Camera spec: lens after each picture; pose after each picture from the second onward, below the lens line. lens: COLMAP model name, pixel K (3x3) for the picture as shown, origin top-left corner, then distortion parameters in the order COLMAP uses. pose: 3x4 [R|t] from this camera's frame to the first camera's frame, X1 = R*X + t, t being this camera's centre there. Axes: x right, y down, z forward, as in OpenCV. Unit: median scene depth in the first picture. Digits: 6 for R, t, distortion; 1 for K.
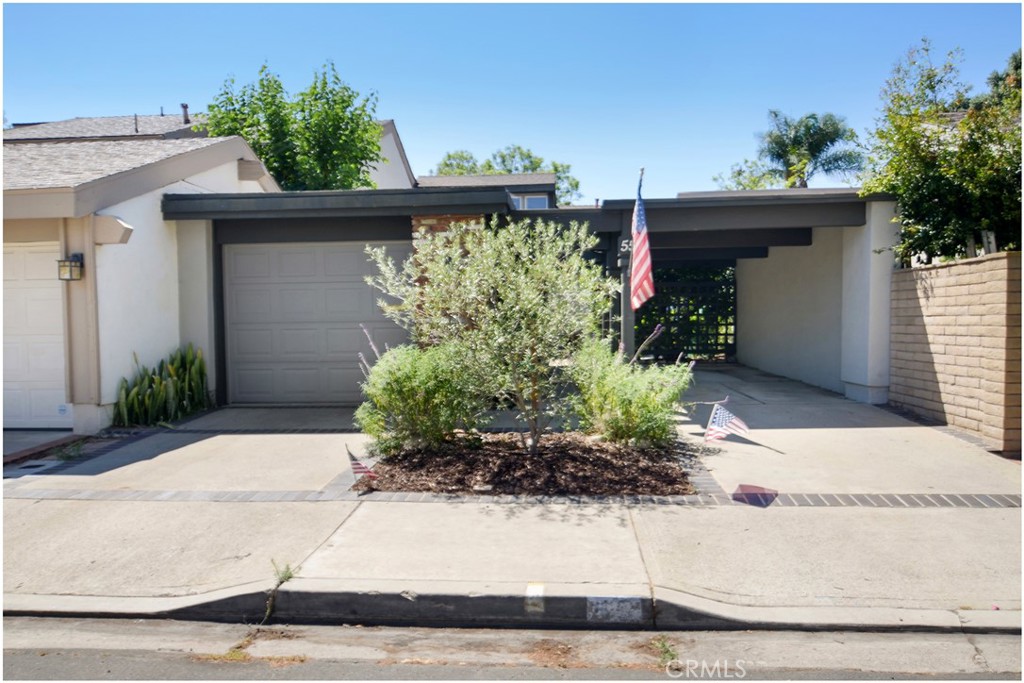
lens RADIAL K [[659.1, 0, 514.2], [0, 659.1, 339.3], [0, 0, 1]] dist [-0.006959, 0.002410]
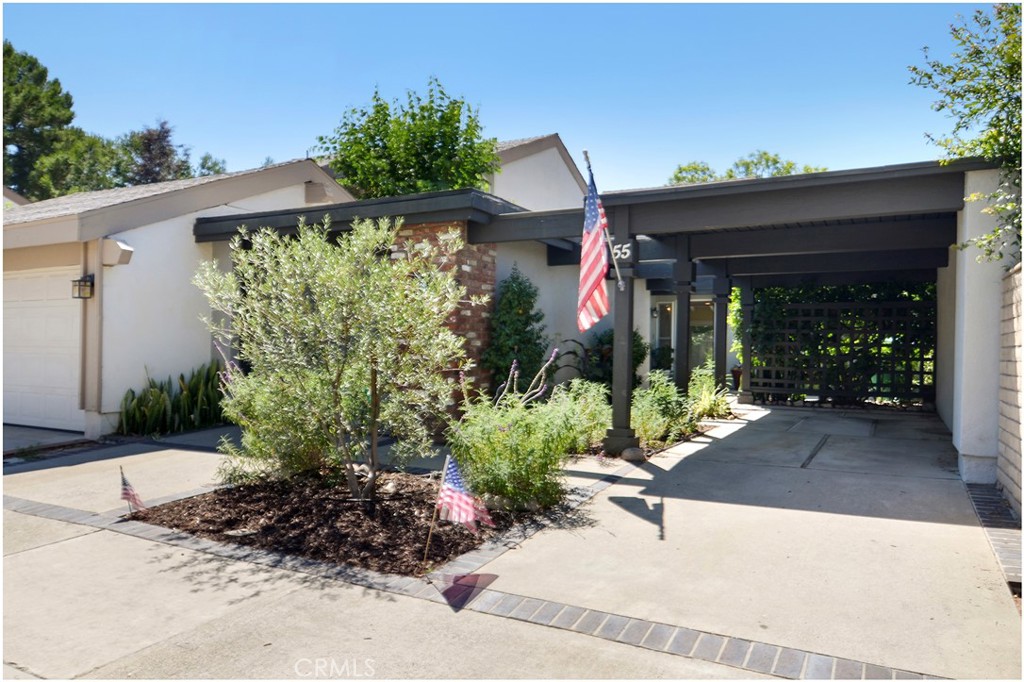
lens RADIAL K [[696.5, 0, 511.7], [0, 696.5, 344.6], [0, 0, 1]] dist [-0.013273, 0.000730]
pose [[0.917011, 0.019505, -0.398386, 0.631165], [-0.033542, 0.999037, -0.028295, -0.004094], [0.397450, 0.039310, 0.916782, 0.304623]]
